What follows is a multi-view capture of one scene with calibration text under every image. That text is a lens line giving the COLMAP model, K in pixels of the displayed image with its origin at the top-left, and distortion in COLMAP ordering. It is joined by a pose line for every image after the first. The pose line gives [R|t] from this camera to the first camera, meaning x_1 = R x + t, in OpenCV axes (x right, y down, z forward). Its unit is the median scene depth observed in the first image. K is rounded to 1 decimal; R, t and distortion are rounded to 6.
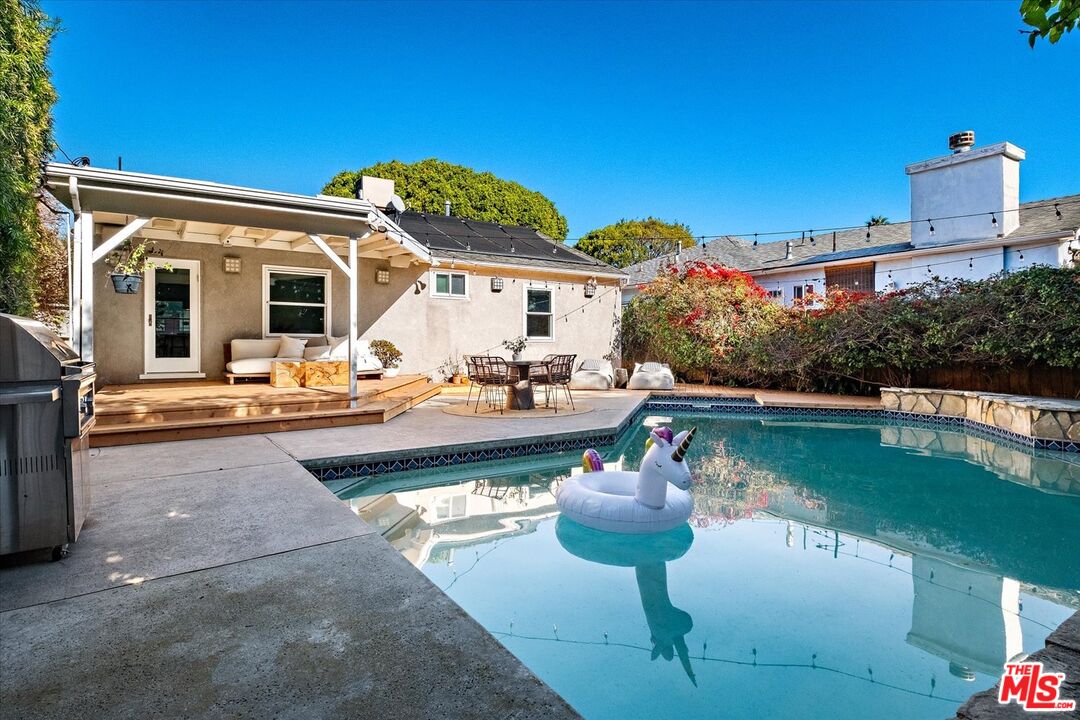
lens RADIAL K [[542.4, 0, 483.2], [0, 542.4, 345.3], [0, 0, 1]] dist [0.002412, 0.000565]
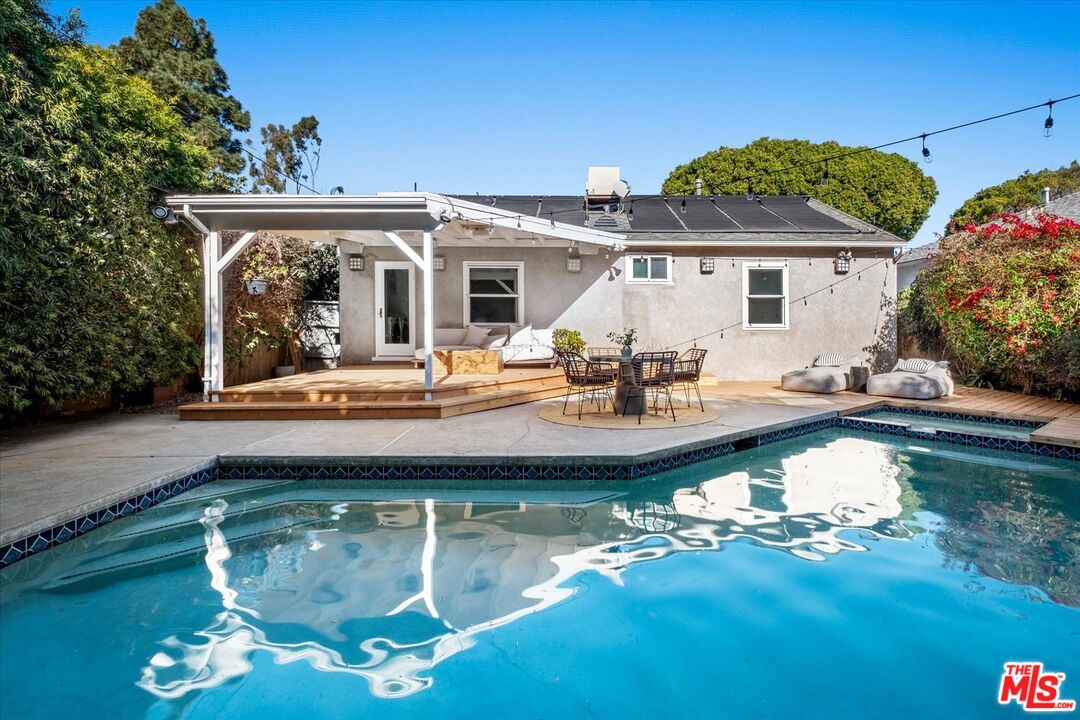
lens RADIAL K [[504.3, 0, 540.0], [0, 504.3, 331.4], [0, 0, 1]] dist [0.000558, -0.000251]
pose [[0.864753, 0.003812, -0.502183, 0.264260], [-0.001019, 0.999982, 0.005836, -0.011407], [0.502197, -0.004535, 0.864742, 0.193681]]
